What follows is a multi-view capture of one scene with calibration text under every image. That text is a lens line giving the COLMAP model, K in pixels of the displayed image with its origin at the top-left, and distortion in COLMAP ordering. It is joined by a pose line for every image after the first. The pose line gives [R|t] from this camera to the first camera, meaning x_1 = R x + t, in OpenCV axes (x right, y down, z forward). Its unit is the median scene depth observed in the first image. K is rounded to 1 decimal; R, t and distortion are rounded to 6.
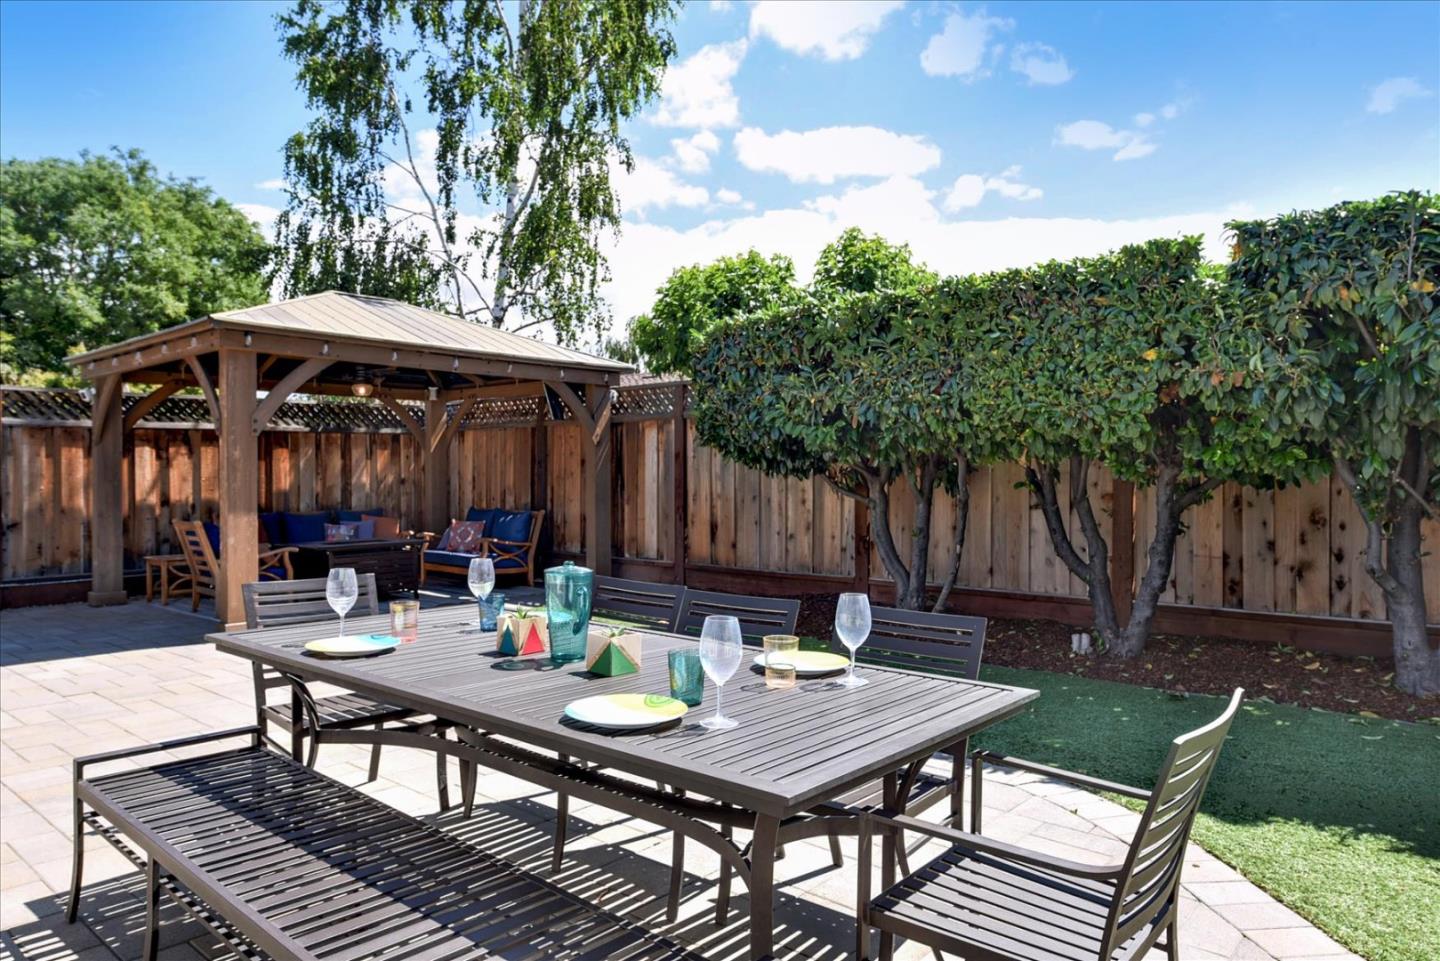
lens RADIAL K [[916.5, 0, 721.8], [0, 916.5, 481.2], [0, 0, 1]] dist [-0.001326, -0.000018]
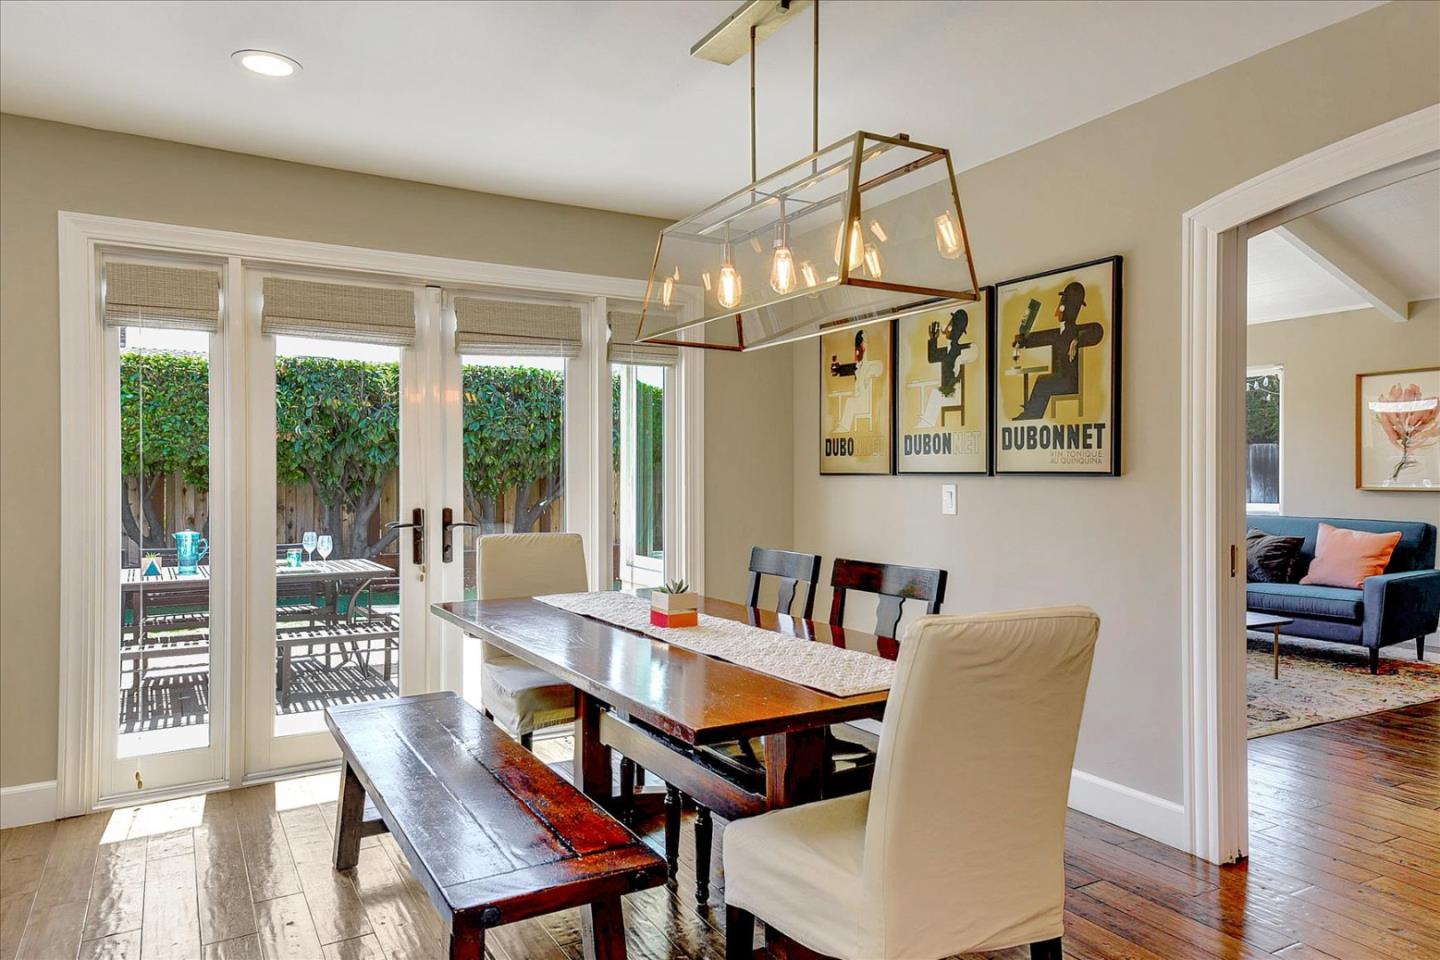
lens RADIAL K [[916.5, 0, 719.5], [0, 916.5, 476.7], [0, 0, 1]] dist [-0.001326, -0.000018]
pose [[0.314542, -0.010568, 0.949185, -0.906169], [0.012039, 0.999902, 0.007144, -0.023248], [-0.949167, 0.009180, 0.314639, -0.458059]]
